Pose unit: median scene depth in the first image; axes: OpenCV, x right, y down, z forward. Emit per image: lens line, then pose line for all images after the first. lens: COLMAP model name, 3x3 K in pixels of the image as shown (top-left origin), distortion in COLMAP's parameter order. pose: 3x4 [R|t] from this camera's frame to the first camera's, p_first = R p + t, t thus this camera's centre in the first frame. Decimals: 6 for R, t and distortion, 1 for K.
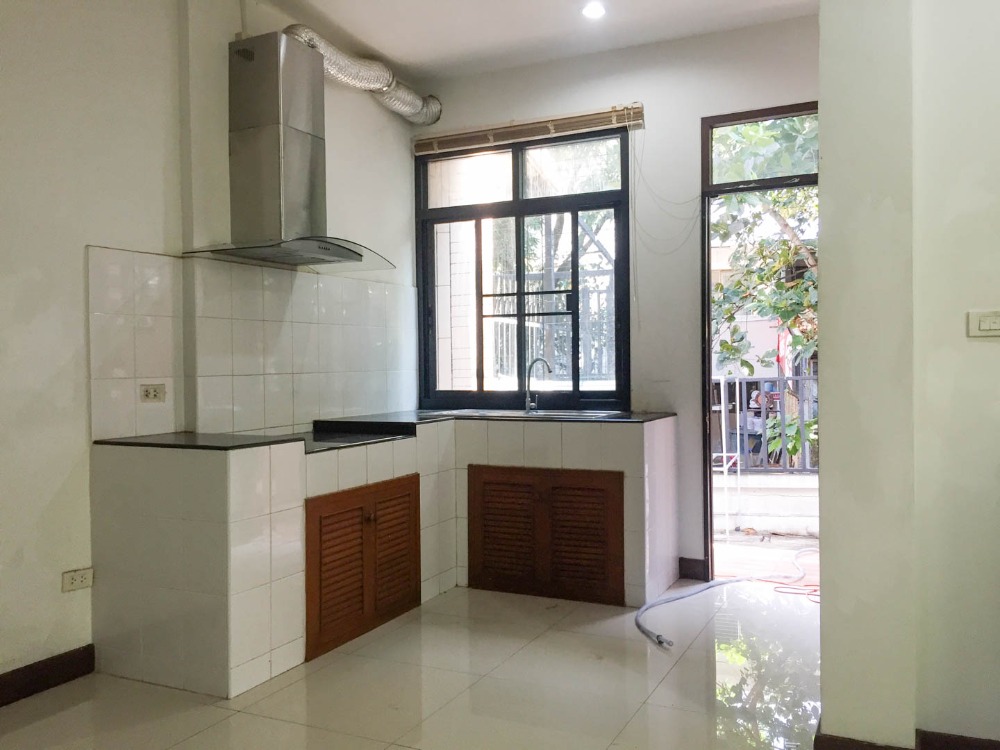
lens RADIAL K [[840.8, 0, 500.0], [0, 840.8, 375.0], [0, 0, 1]] dist [0.011583, 0.002467]
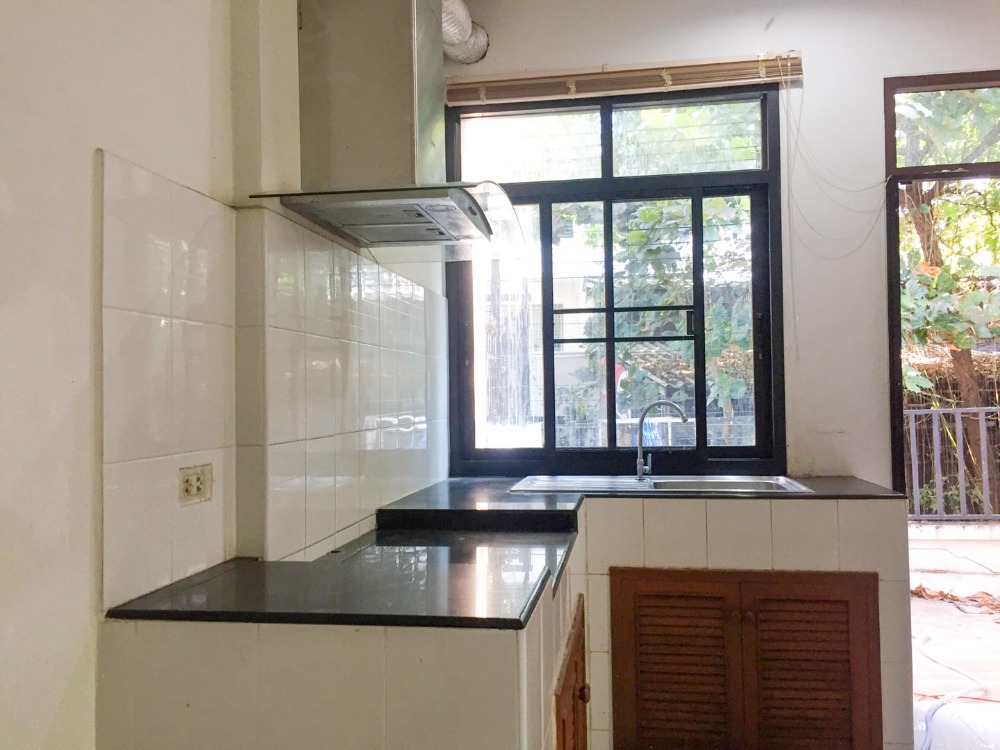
lens RADIAL K [[852.7, 0, 500.0], [0, 852.7, 375.0], [0, 0, 1]] dist [0.062401, -0.117110]
pose [[0.957239, 0.004408, 0.289264, -0.285223], [0.008256, 0.999061, -0.042544, -0.013024], [-0.289180, 0.043112, 0.956303, 0.359714]]
